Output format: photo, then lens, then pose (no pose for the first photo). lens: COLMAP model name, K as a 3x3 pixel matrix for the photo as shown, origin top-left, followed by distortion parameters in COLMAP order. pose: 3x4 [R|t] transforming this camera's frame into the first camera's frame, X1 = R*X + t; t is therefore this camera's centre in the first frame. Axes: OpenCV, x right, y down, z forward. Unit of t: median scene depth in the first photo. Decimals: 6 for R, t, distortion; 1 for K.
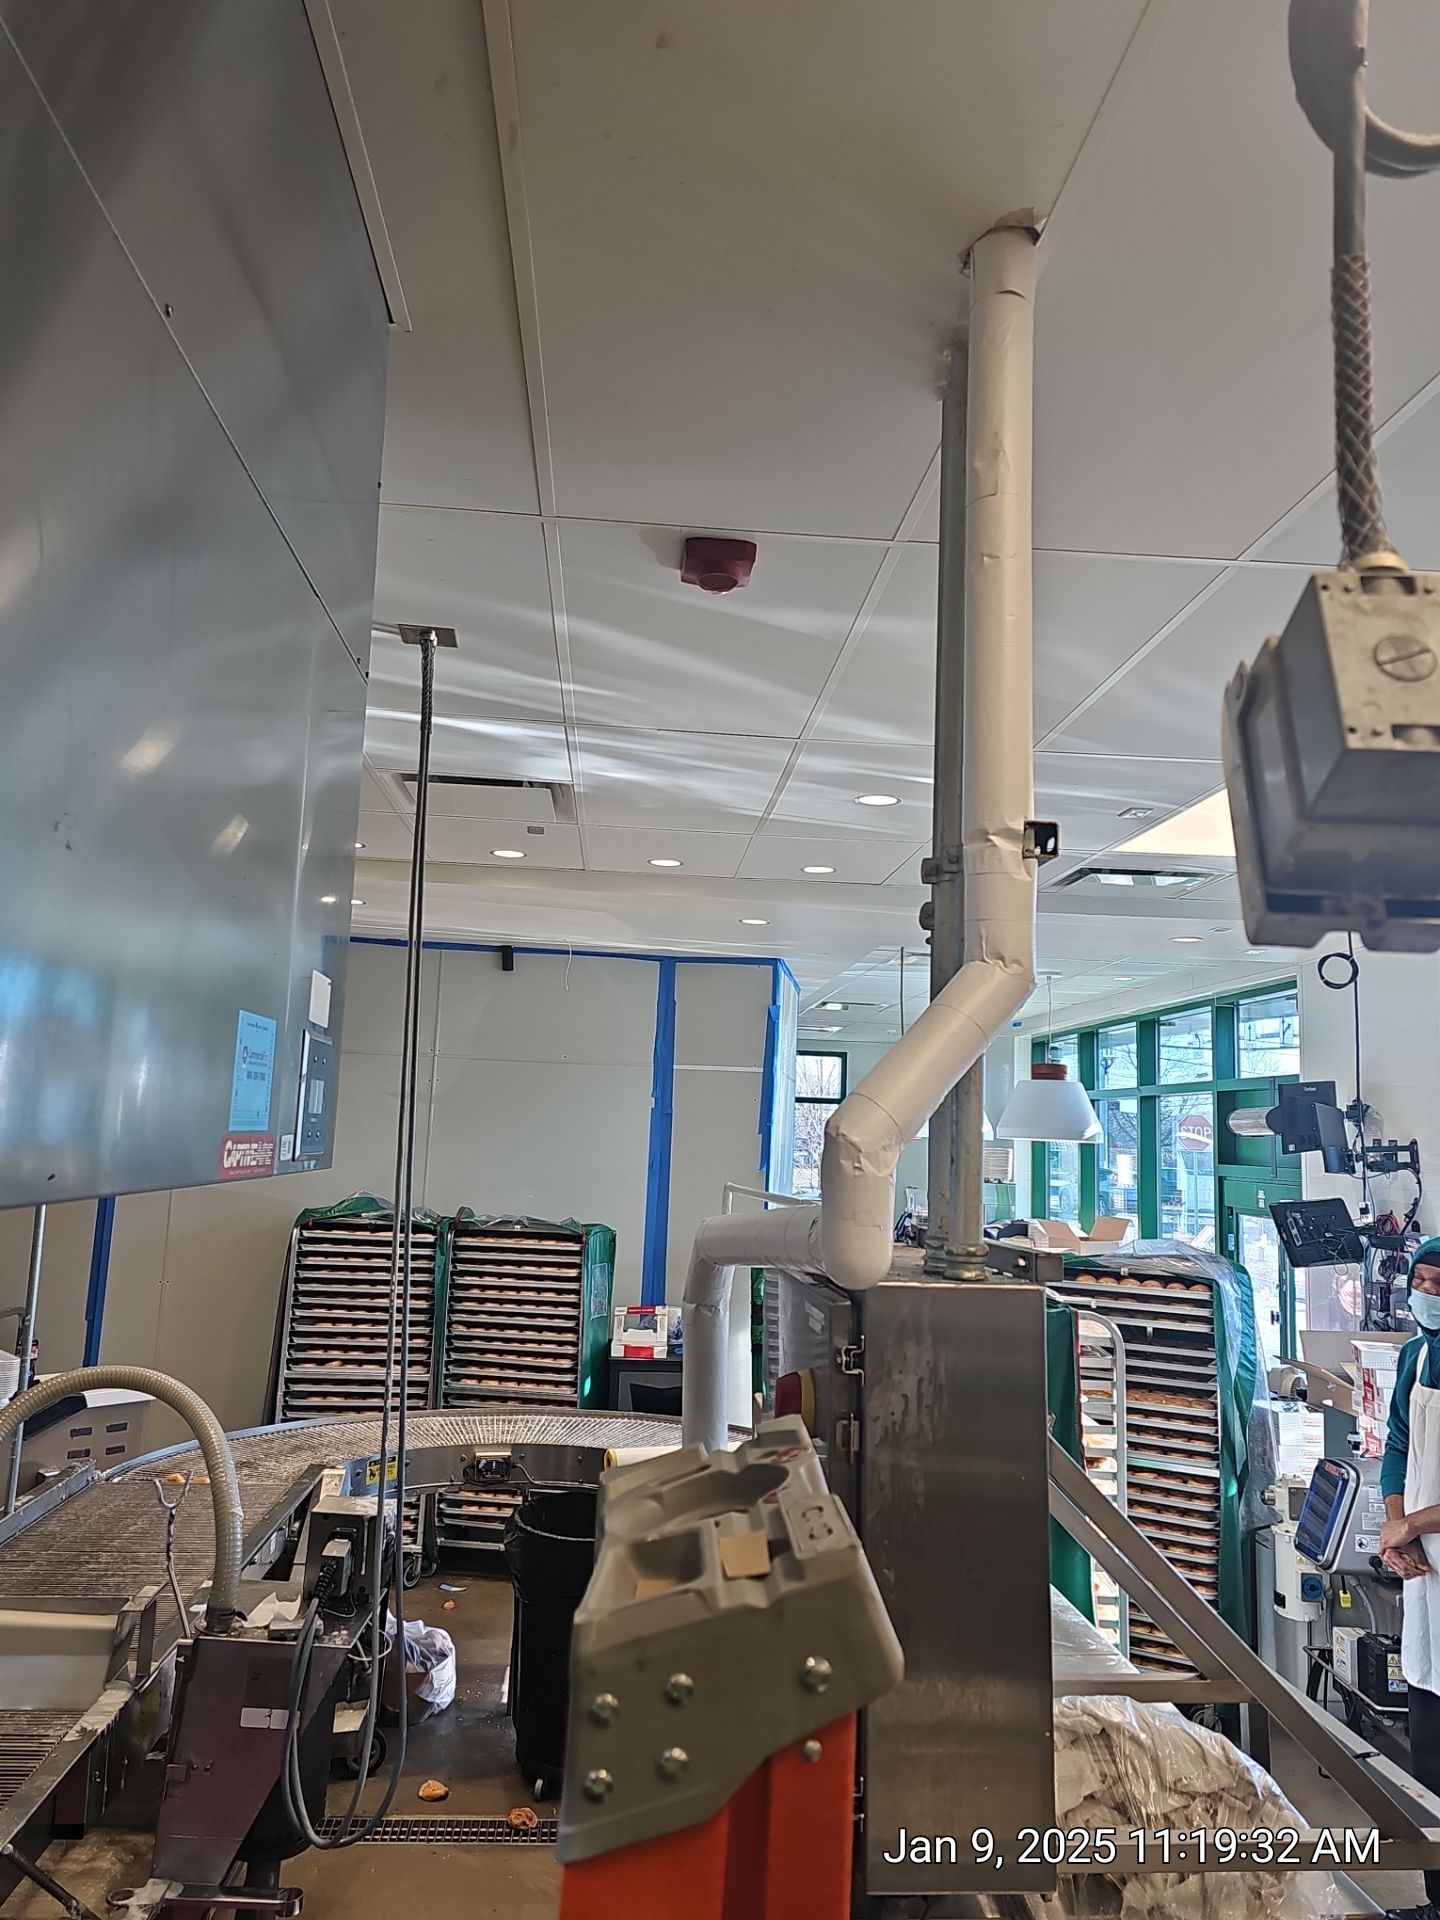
lens RADIAL K [[1411.7, 0, 707.7], [0, 1411.7, 950.0], [0, 0, 1]] dist [0.054568, -0.041311]
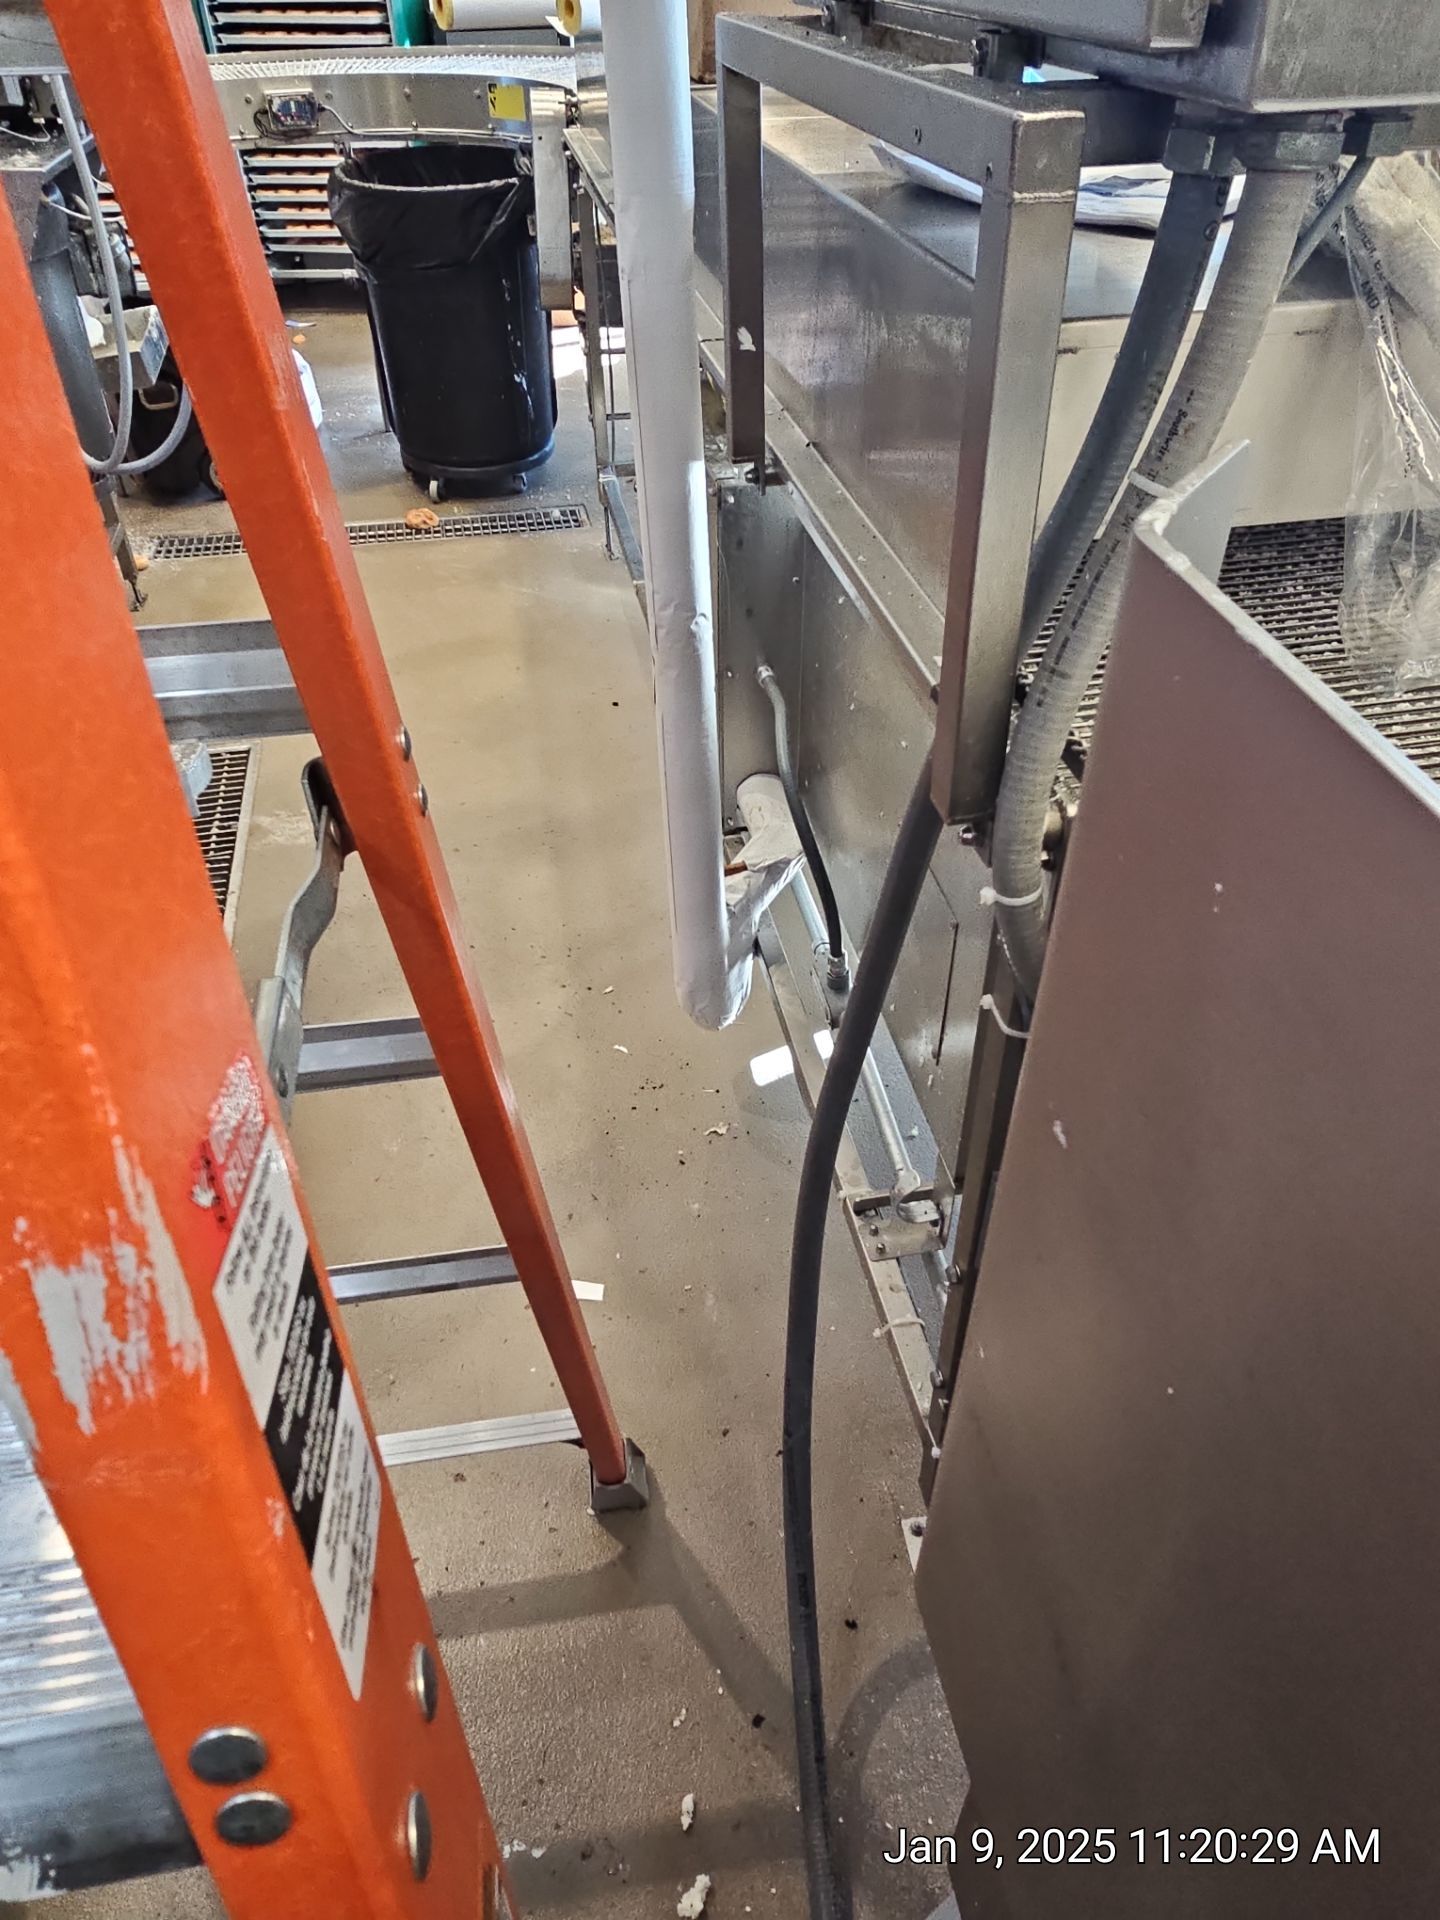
lens RADIAL K [[1282.2, 0, 732.5], [0, 1282.2, 957.8], [0, 0, 1]] dist [-0.005872, 0.005885]
pose [[0.990787, -0.113051, 0.074573, -0.021878], [0.020841, 0.671346, 0.740851, 0.168280], [-0.133819, -0.732471, 0.667517, 0.191500]]
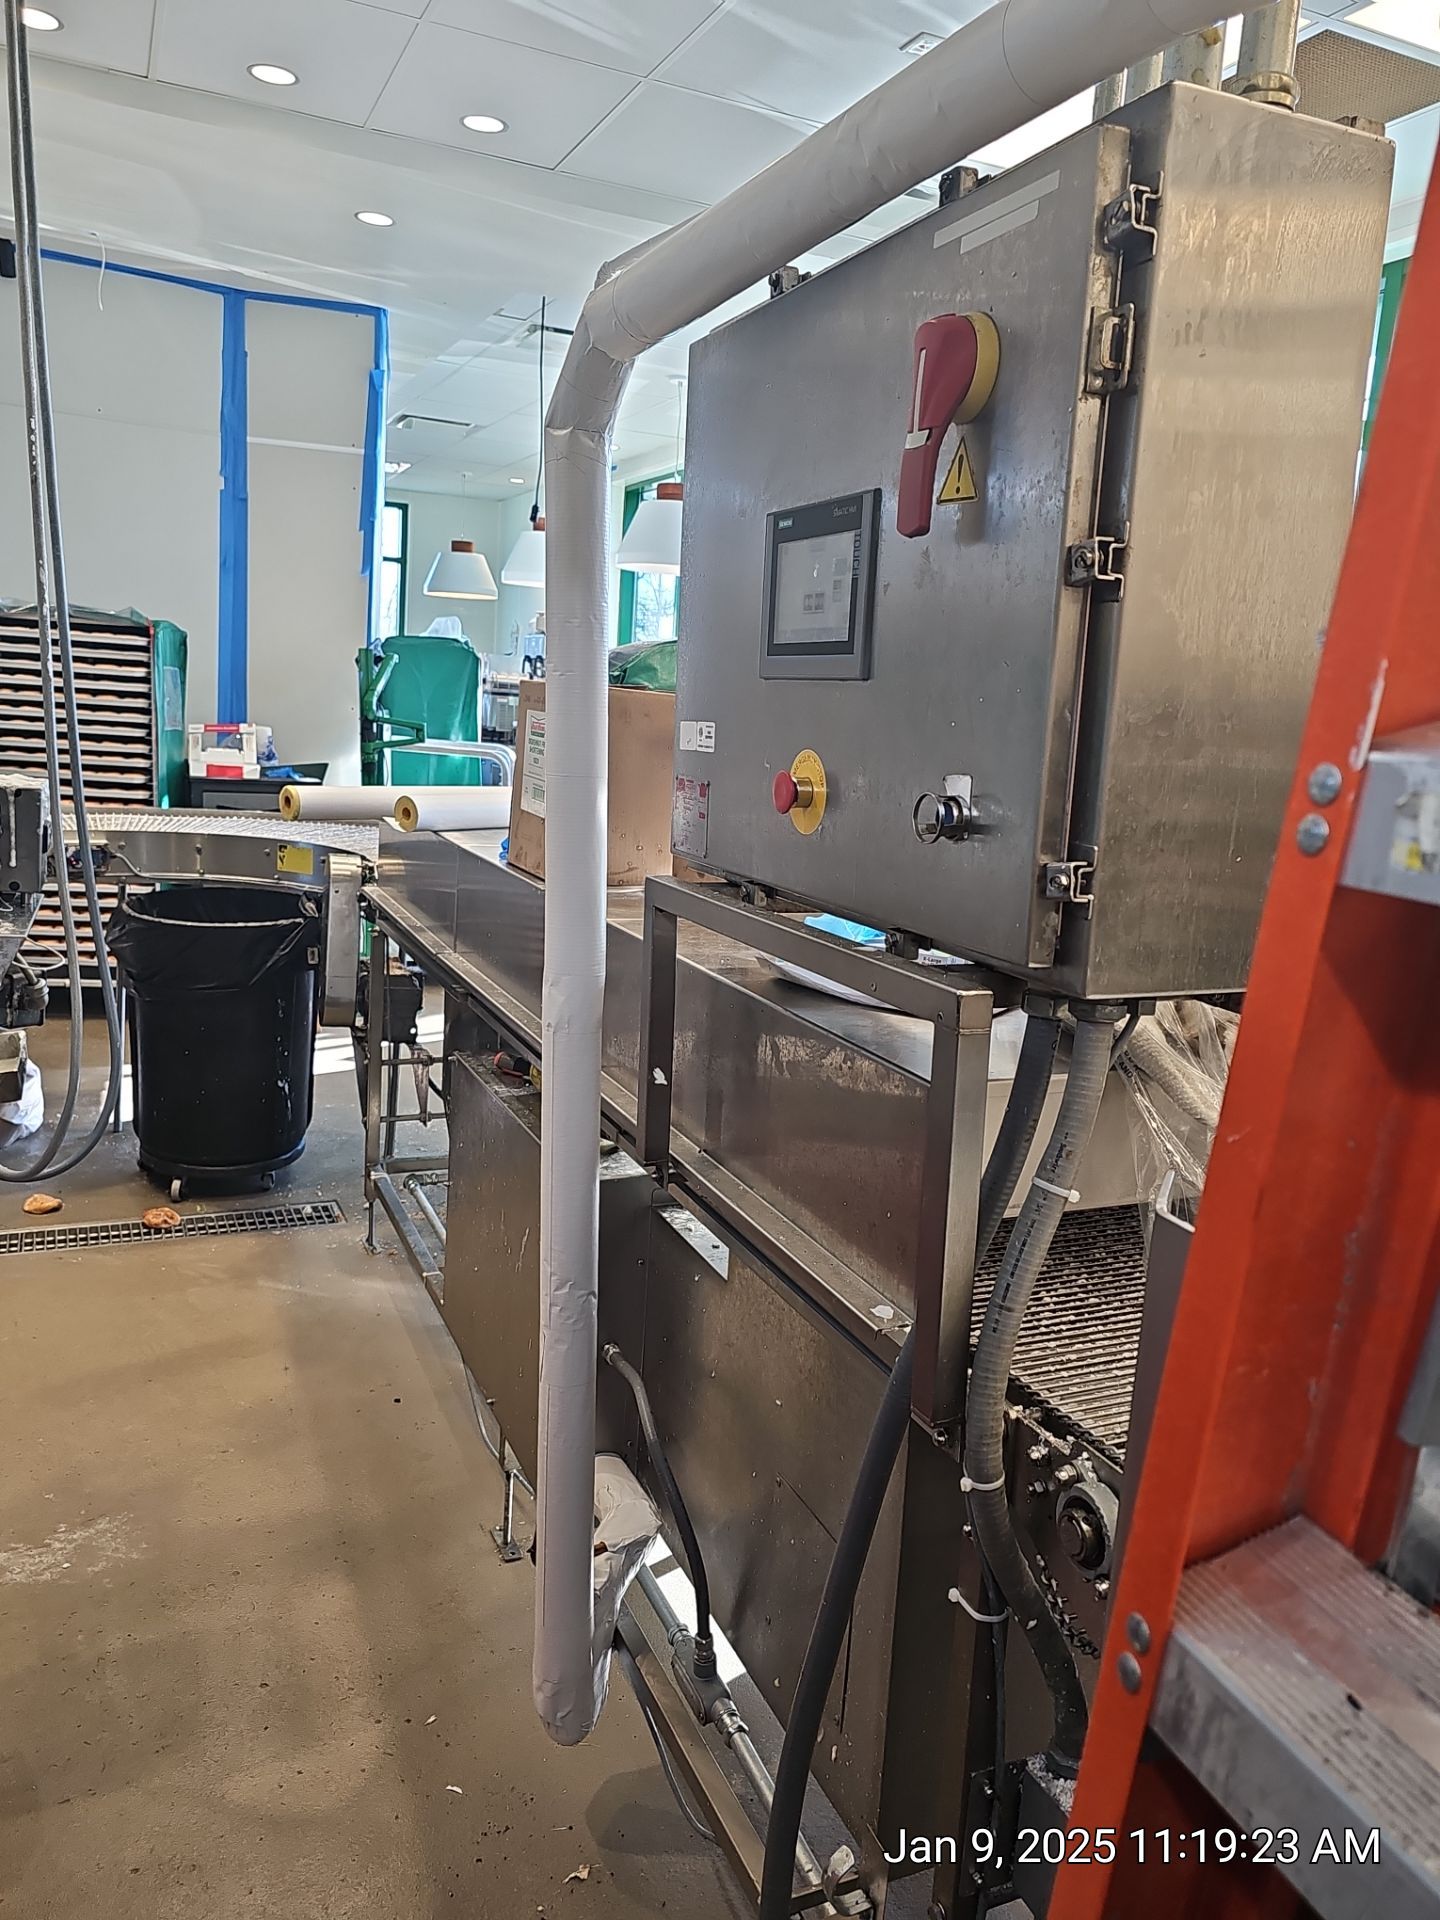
lens RADIAL K [[1411.7, 0, 737.6], [0, 1411.7, 936.6], [0, 0, 1]] dist [0.054568, -0.041311]
pose [[0.935882, -0.031218, 0.350929, -0.089129], [-0.081521, 0.949846, 0.301904, 0.130512], [-0.342754, -0.311155, 0.886399, 0.135326]]
